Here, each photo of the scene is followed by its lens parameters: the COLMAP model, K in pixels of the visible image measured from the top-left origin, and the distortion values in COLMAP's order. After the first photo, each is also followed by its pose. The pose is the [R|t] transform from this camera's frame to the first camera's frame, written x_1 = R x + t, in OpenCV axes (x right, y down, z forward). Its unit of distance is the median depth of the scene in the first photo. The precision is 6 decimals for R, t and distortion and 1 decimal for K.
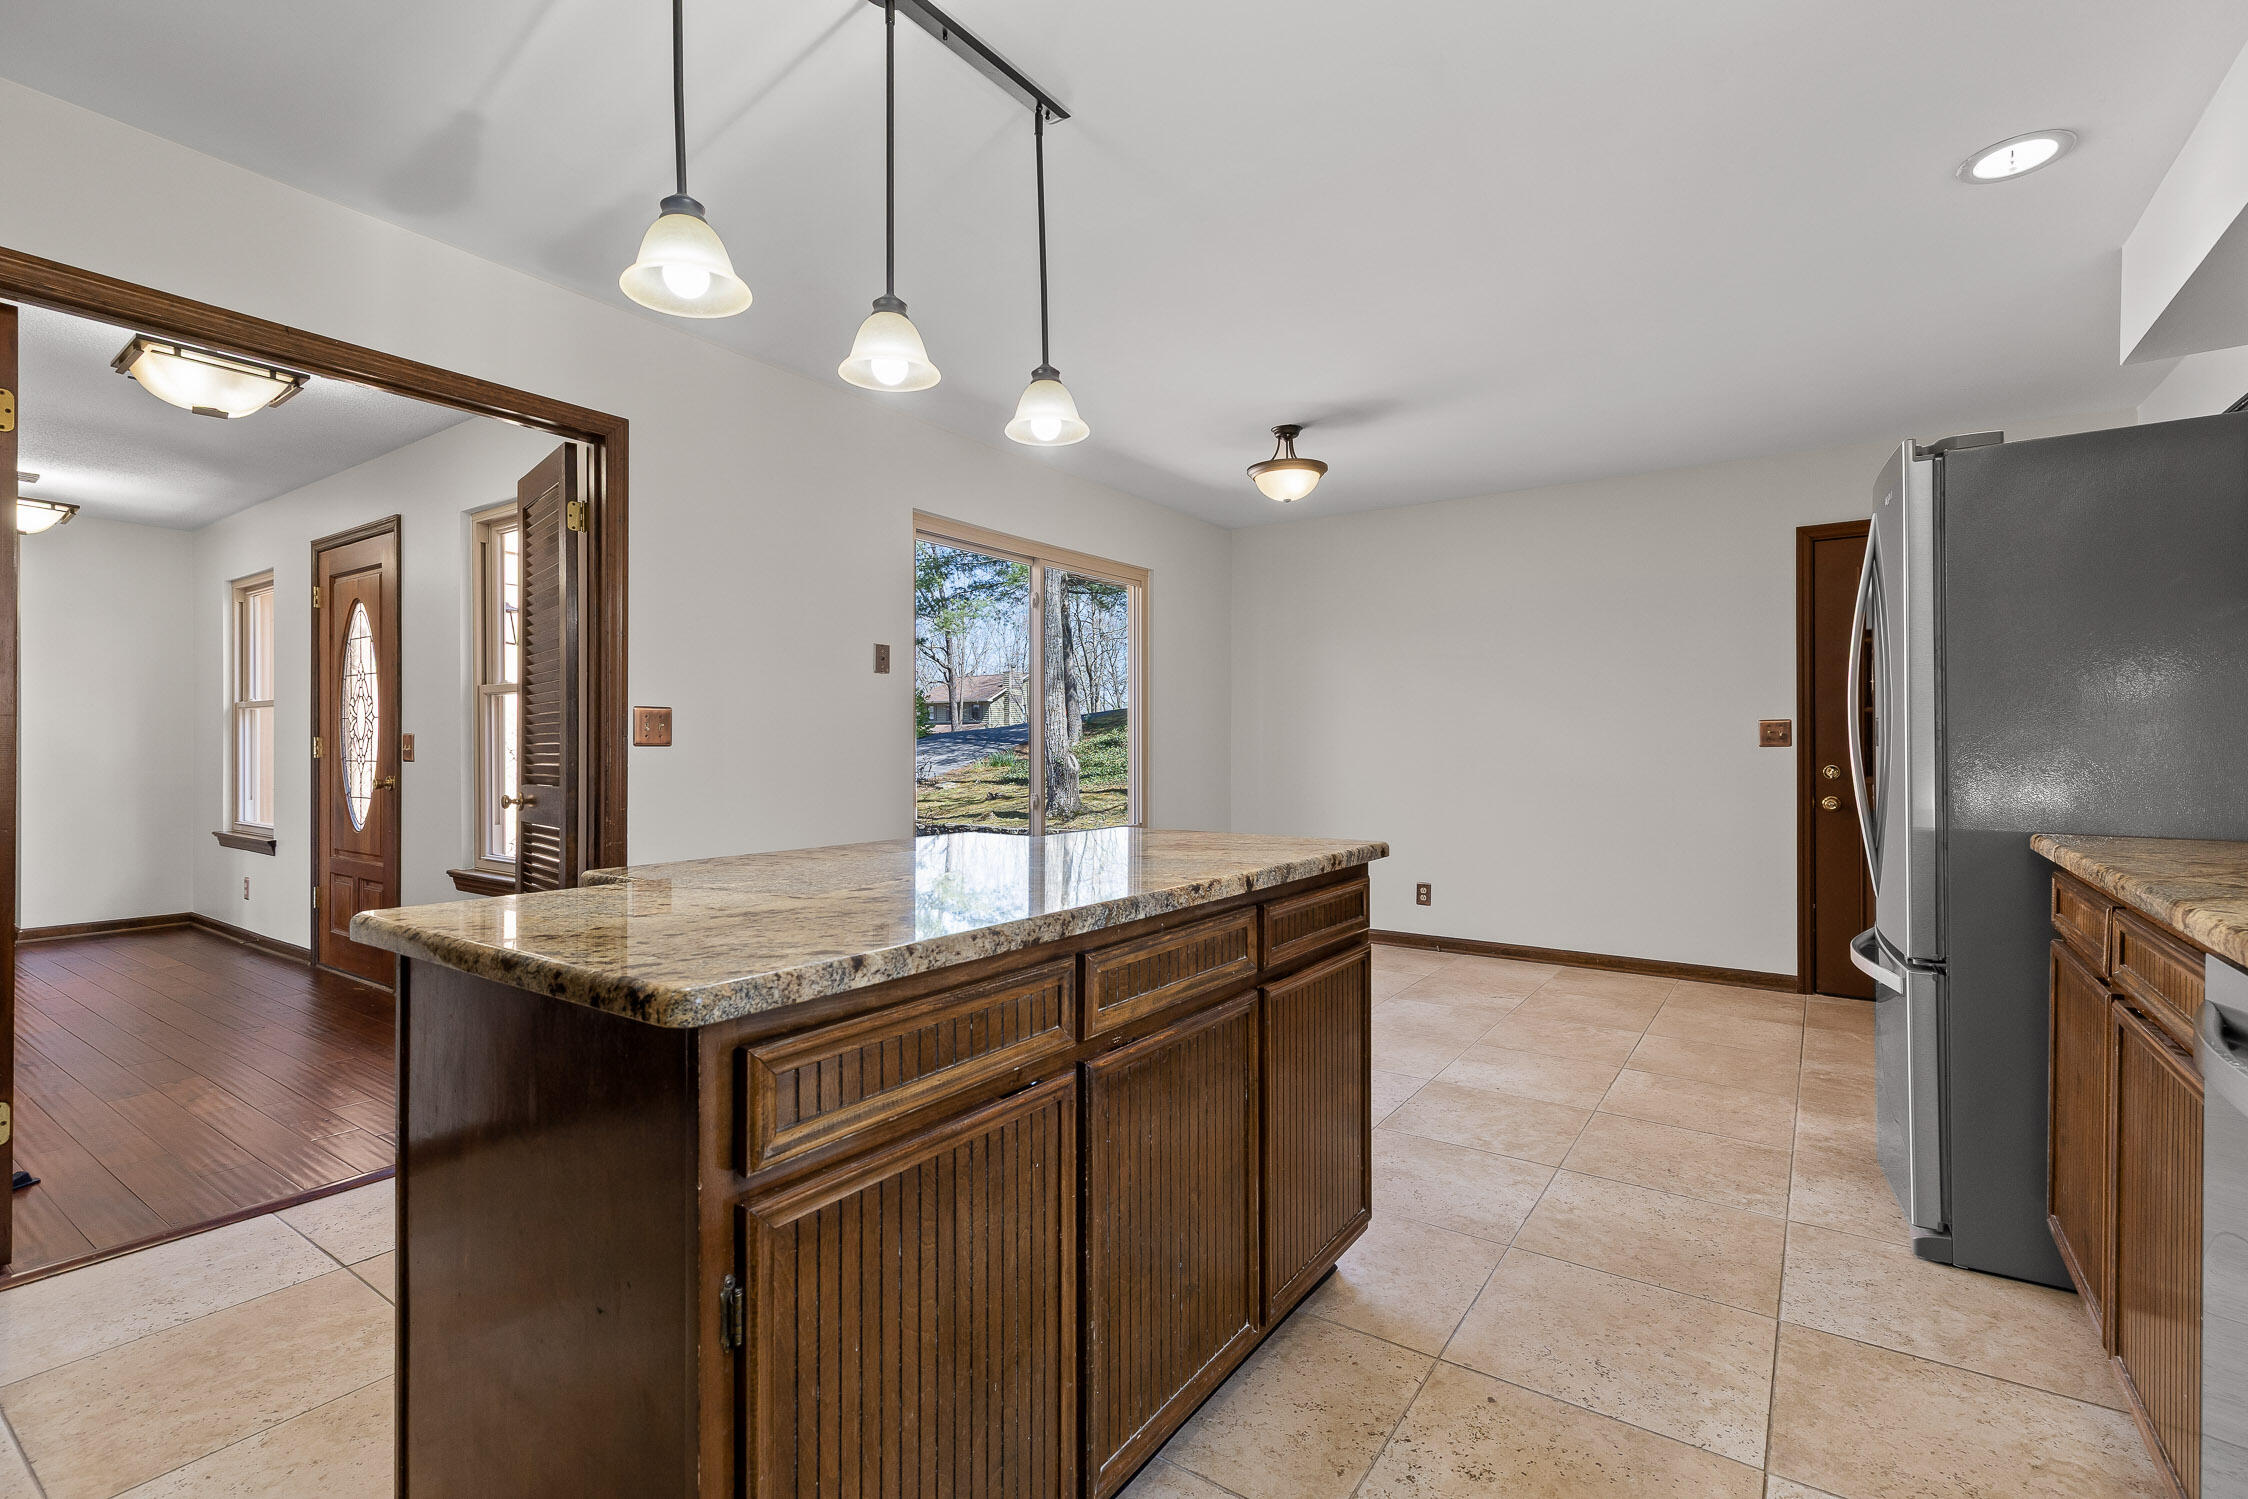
lens RADIAL K [[1021.3, 0, 1120.8], [0, 1021.3, 738.4], [0, 0, 1]] dist [0.000646, 0.001050]
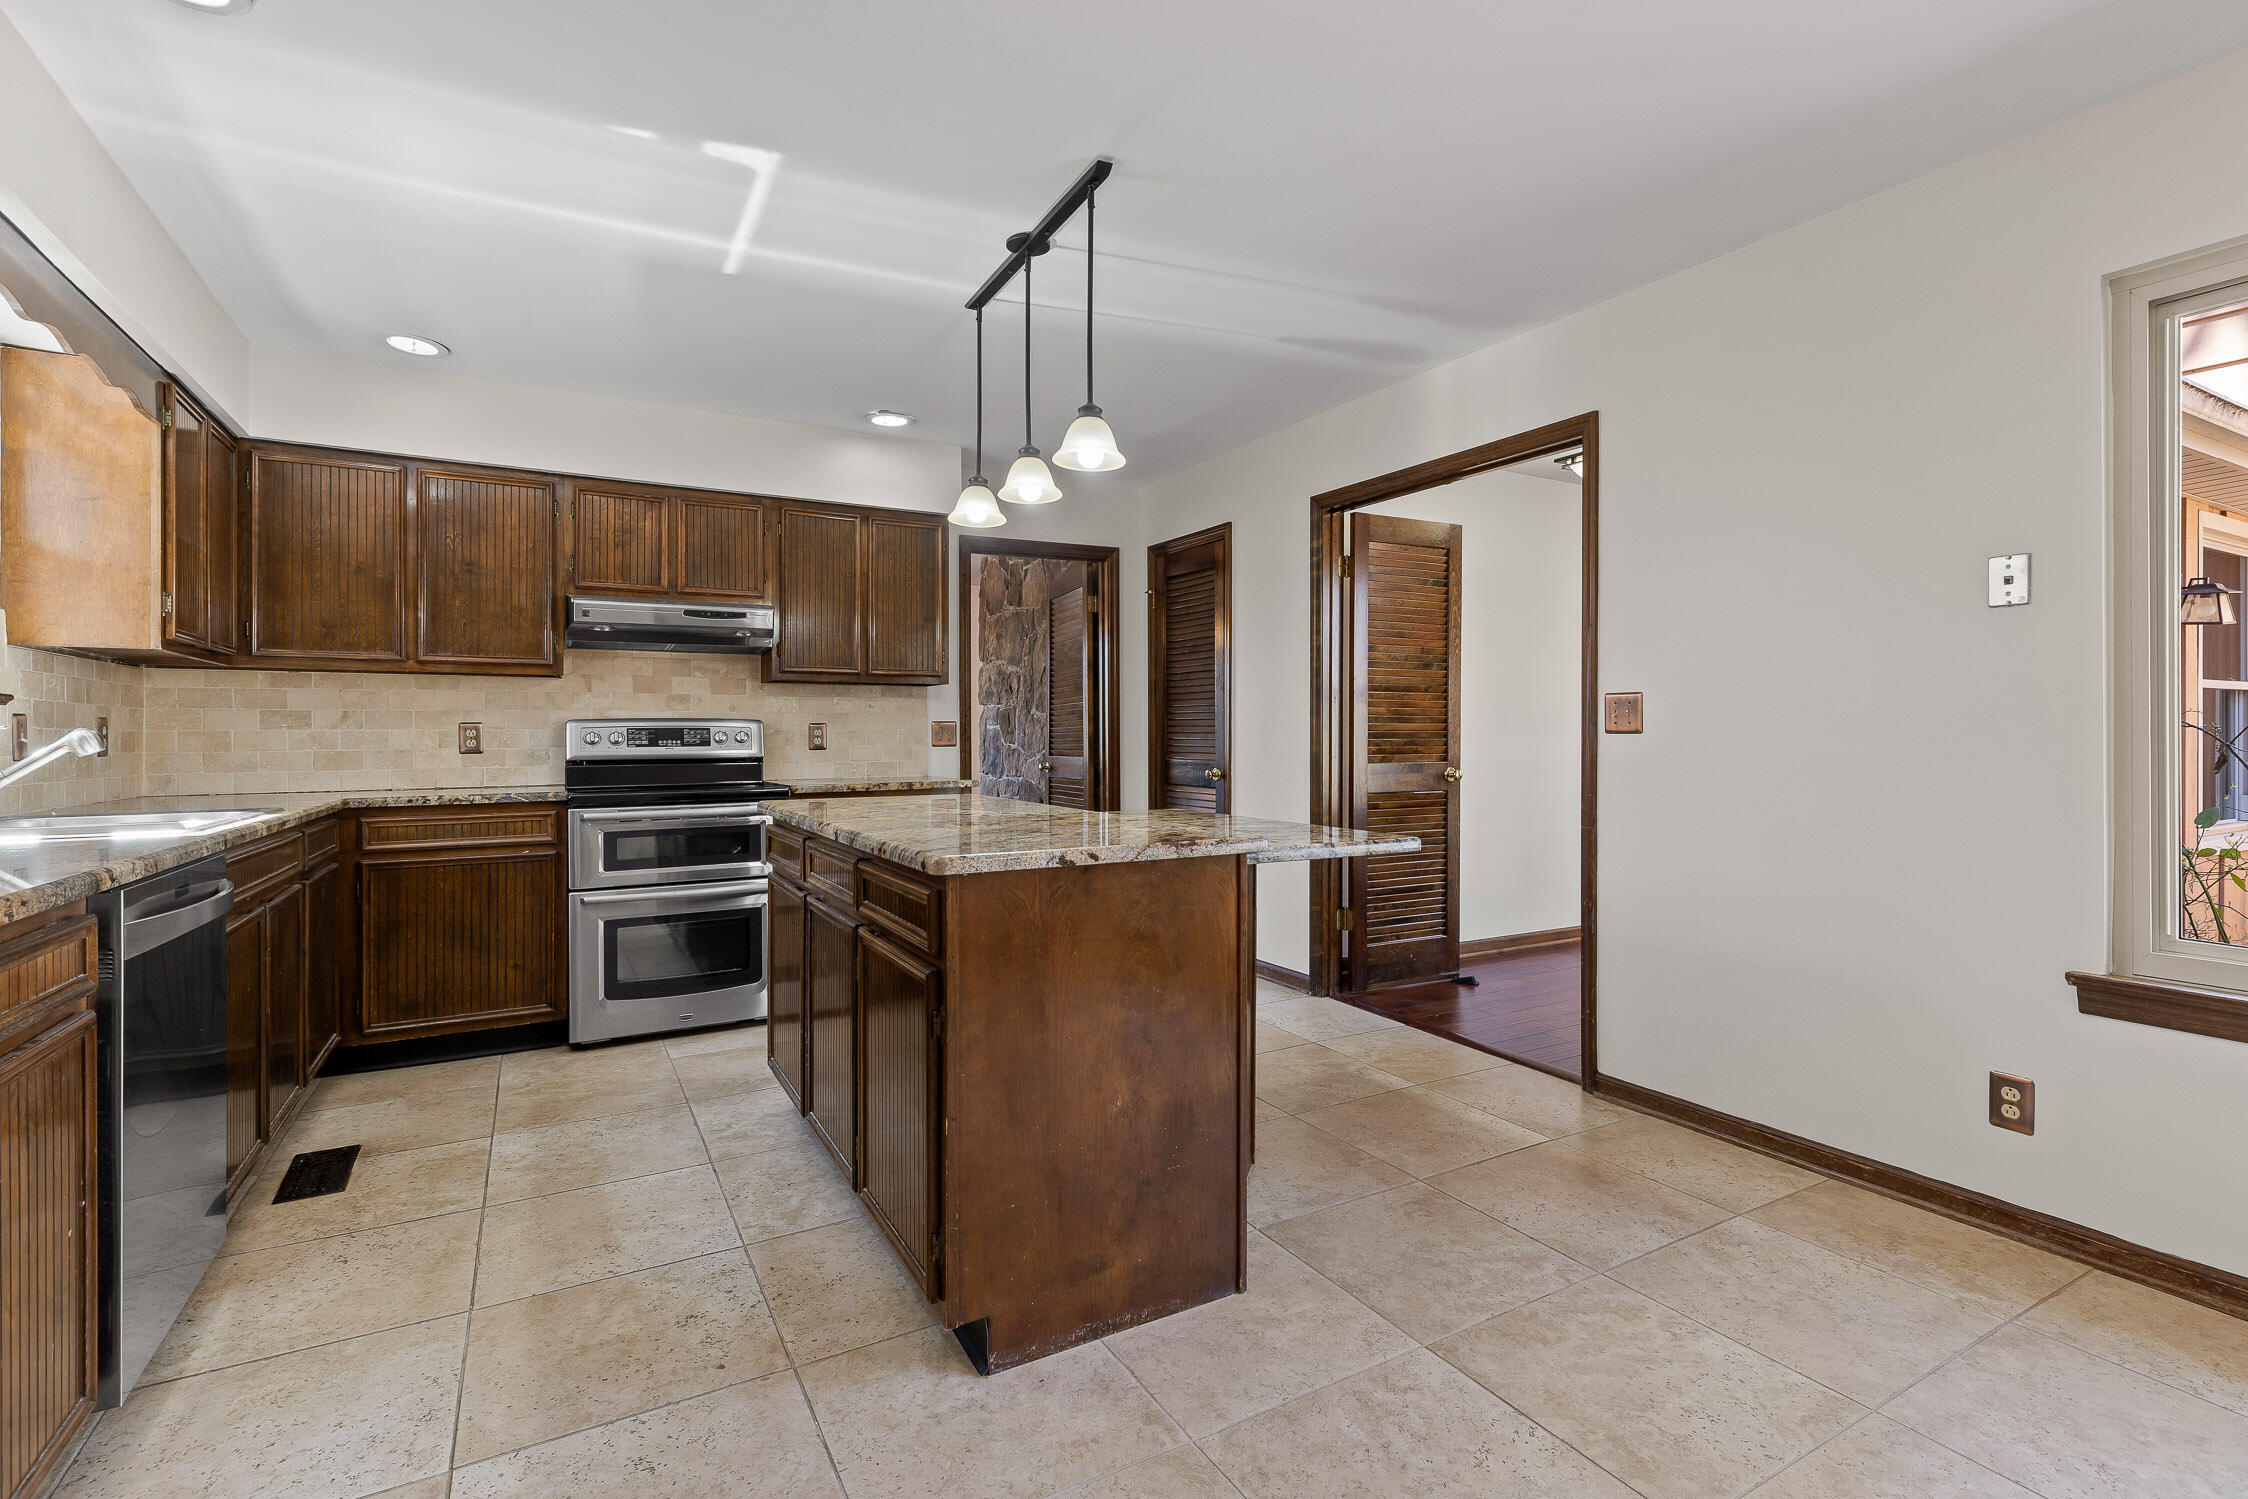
lens RADIAL K [[1021.3, 0, 1131.9], [0, 1021.3, 728.7], [0, 0, 1]] dist [0.000646, 0.001050]
pose [[-0.425060, -0.002486, -0.905162, 0.637033], [0.005467, 0.999971, -0.005313, 0.005423], [0.905148, -0.007207, -0.425034, 1.032468]]
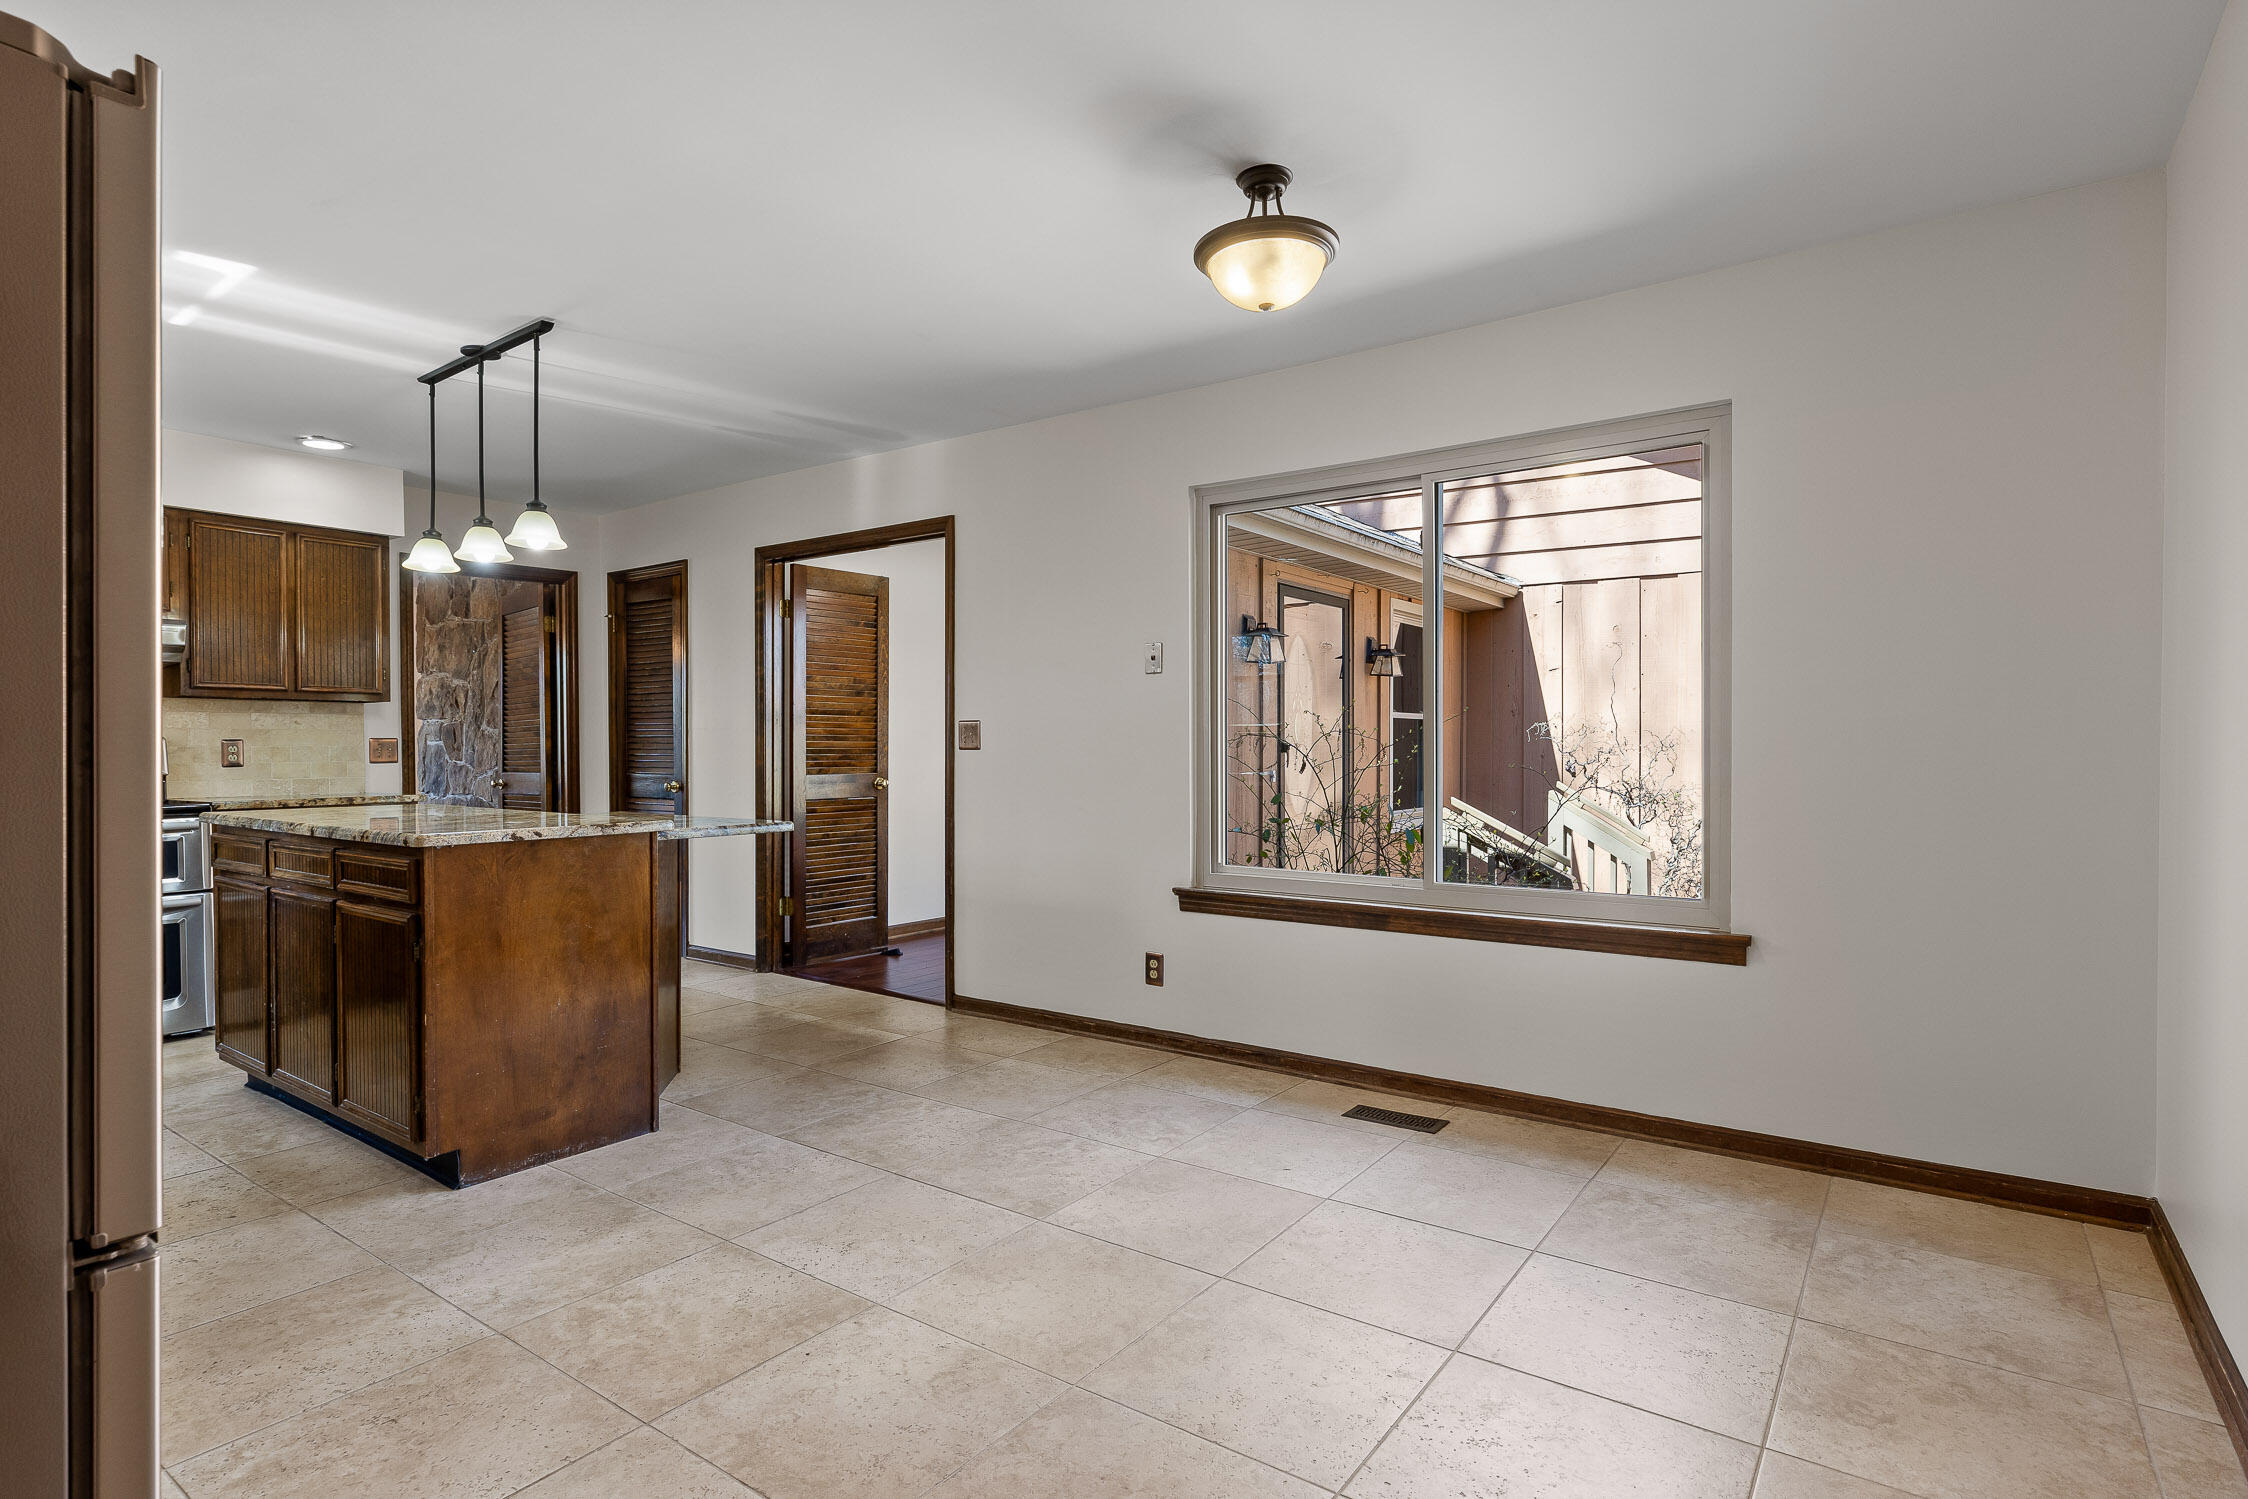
lens RADIAL K [[1122.3, 0, 1123.1], [0, 1122.3, 760.1], [0, 0, 1]] dist [-0.008323, 0.002911]
pose [[-0.013306, 0.011730, -0.999843, 1.062703], [0.005908, 0.999915, 0.011652, 0.004850], [0.999894, -0.005752, -0.013374, 1.275039]]
